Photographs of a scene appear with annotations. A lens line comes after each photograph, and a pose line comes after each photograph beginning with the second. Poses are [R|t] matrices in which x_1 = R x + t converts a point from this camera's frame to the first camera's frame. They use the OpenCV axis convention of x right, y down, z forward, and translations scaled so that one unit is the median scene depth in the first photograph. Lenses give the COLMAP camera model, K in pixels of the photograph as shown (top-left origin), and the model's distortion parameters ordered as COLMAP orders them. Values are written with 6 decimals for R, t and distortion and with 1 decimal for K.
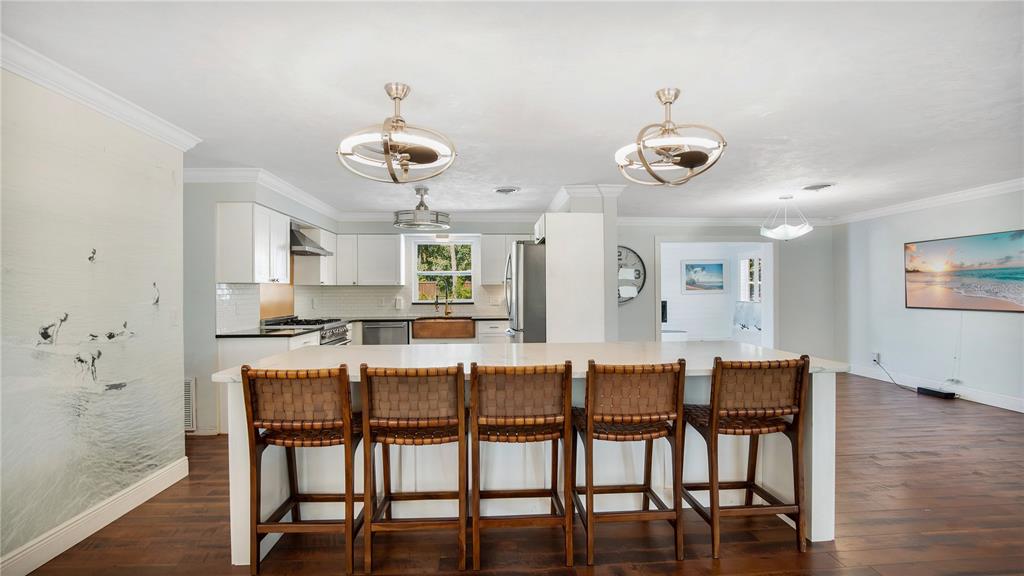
lens RADIAL K [[480.3, 0, 516.8], [0, 480.3, 291.7], [0, 0, 1]] dist [-0.016127, 0.000219]
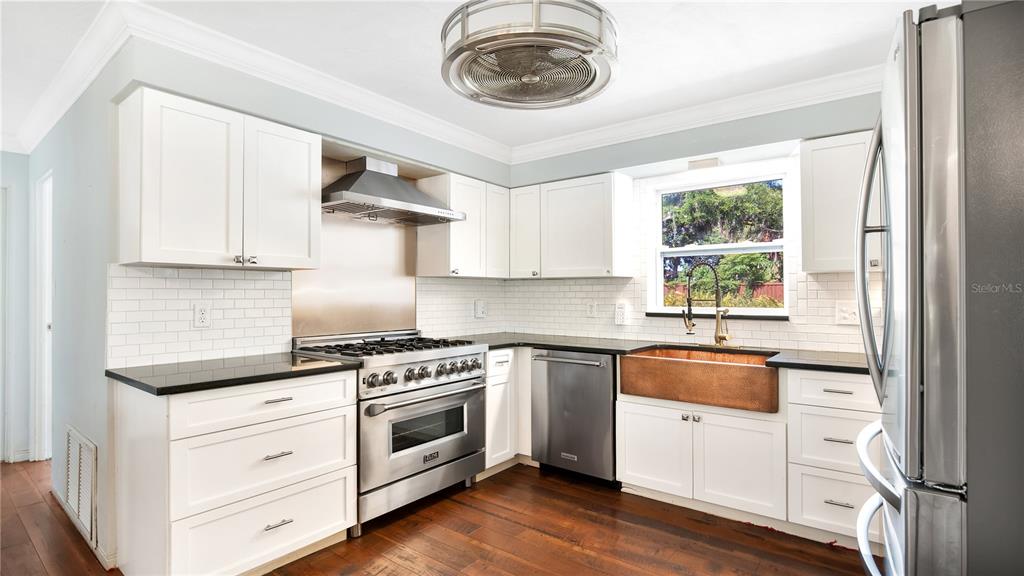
lens RADIAL K [[480.3, 0, 515.6], [0, 480.3, 288.5], [0, 0, 1]] dist [-0.016127, 0.000219]
pose [[0.754299, -0.001681, -0.656529, 0.003594], [-0.007797, 0.999903, -0.011518, 0.005586], [0.656485, 0.013807, 0.754212, 0.589736]]
